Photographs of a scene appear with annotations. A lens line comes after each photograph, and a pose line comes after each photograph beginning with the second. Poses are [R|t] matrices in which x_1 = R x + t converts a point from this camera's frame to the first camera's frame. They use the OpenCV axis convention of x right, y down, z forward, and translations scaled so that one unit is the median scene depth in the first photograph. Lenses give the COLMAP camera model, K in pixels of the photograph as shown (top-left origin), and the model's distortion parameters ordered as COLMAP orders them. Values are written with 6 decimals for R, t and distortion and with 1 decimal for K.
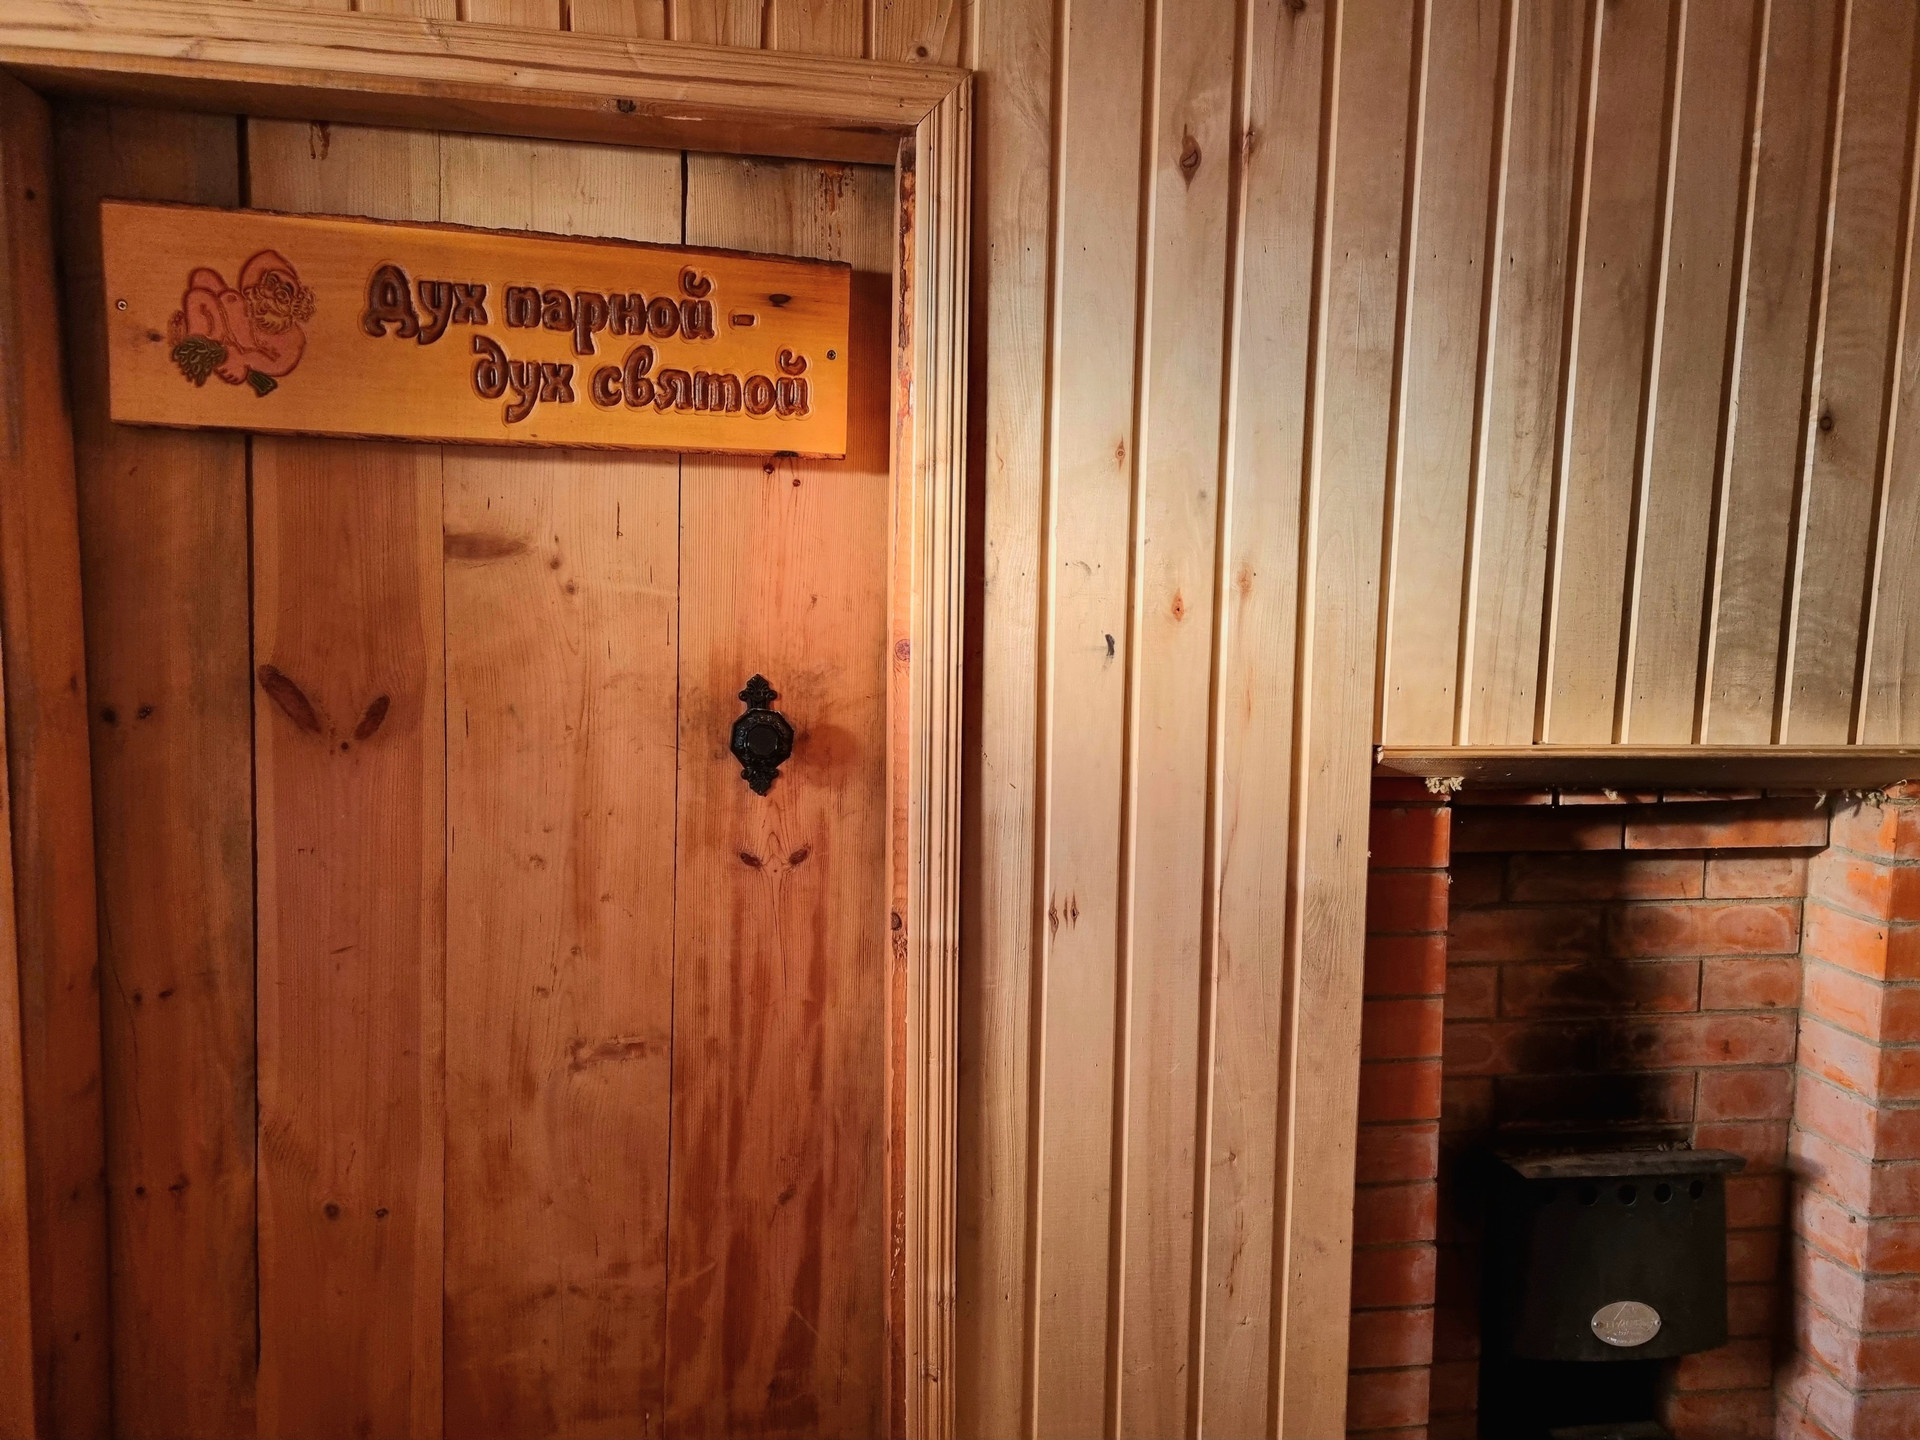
lens RADIAL K [[1432.6, 0, 961.7], [0, 1432.6, 717.5], [0, 0, 1]] dist [0.028605, 0.000095]
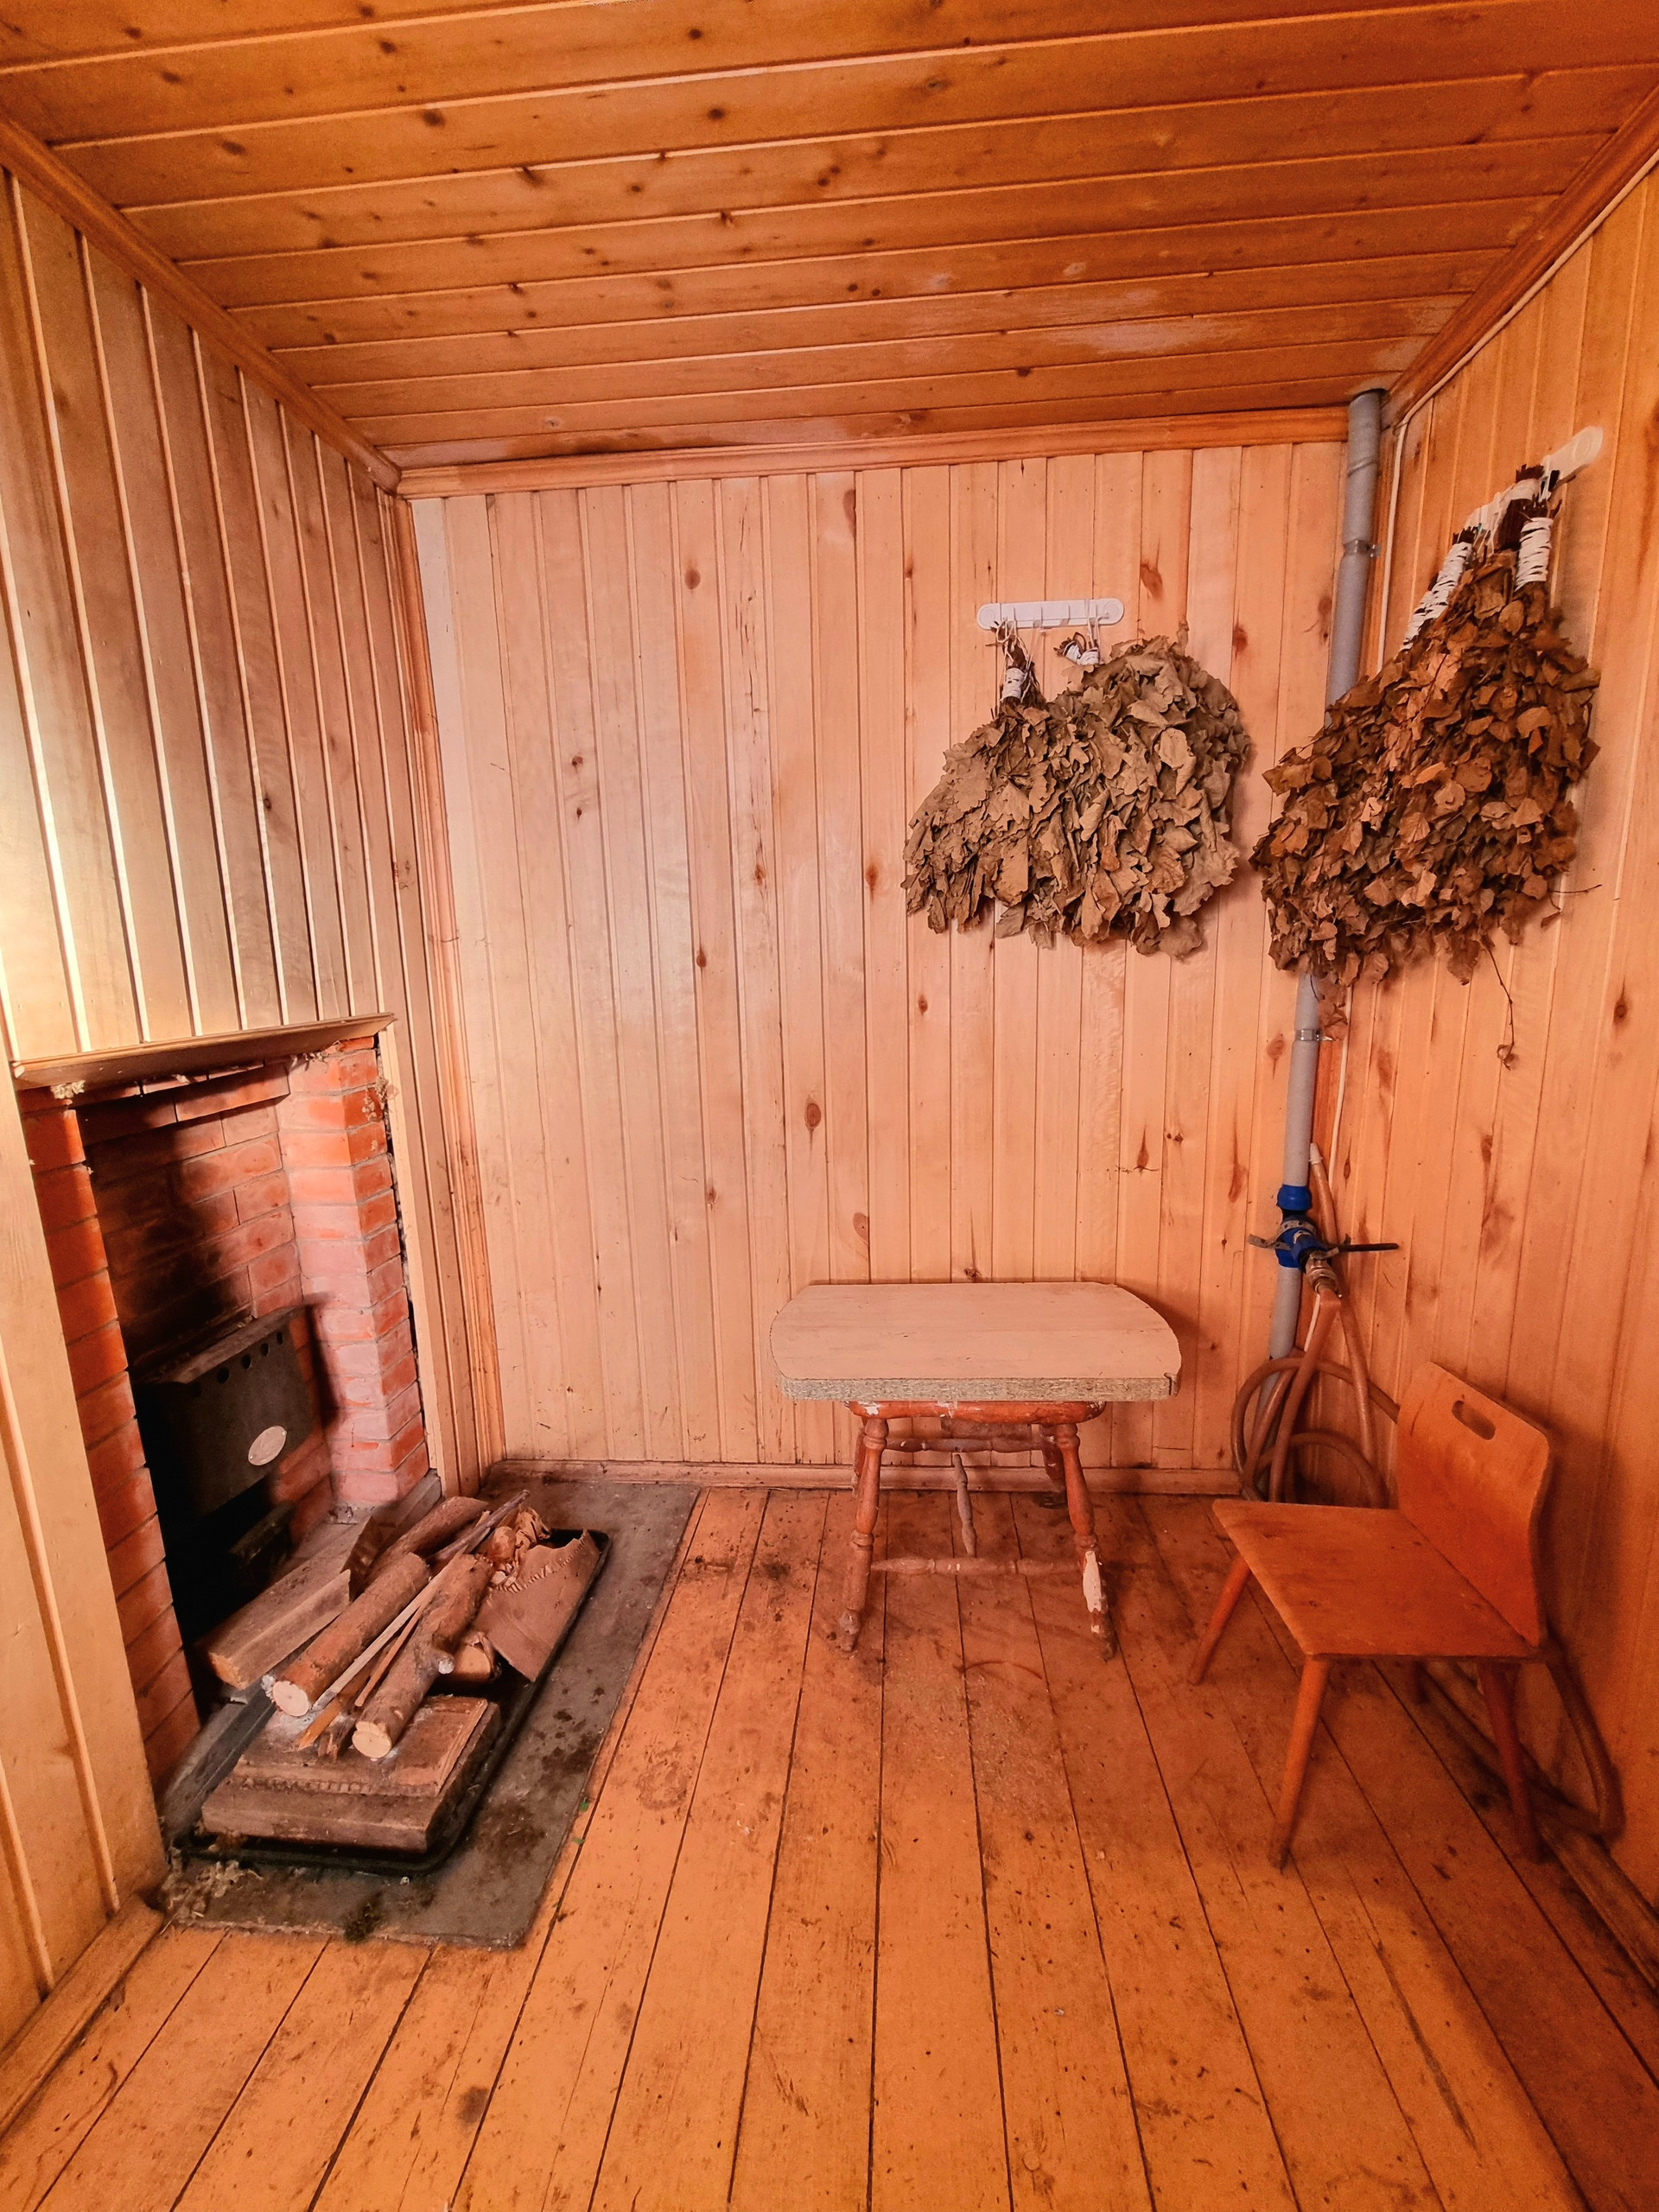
lens RADIAL K [[896.2, 0, 835.0], [0, 896.2, 1111.6], [0, 0, 1]] dist [-0.000521, 0.000088]
pose [[0.237197, -0.203292, 0.949952, -0.177834], [0.128312, 0.975848, 0.176795, 0.014622], [-0.962950, 0.079955, 0.257554, 0.212140]]
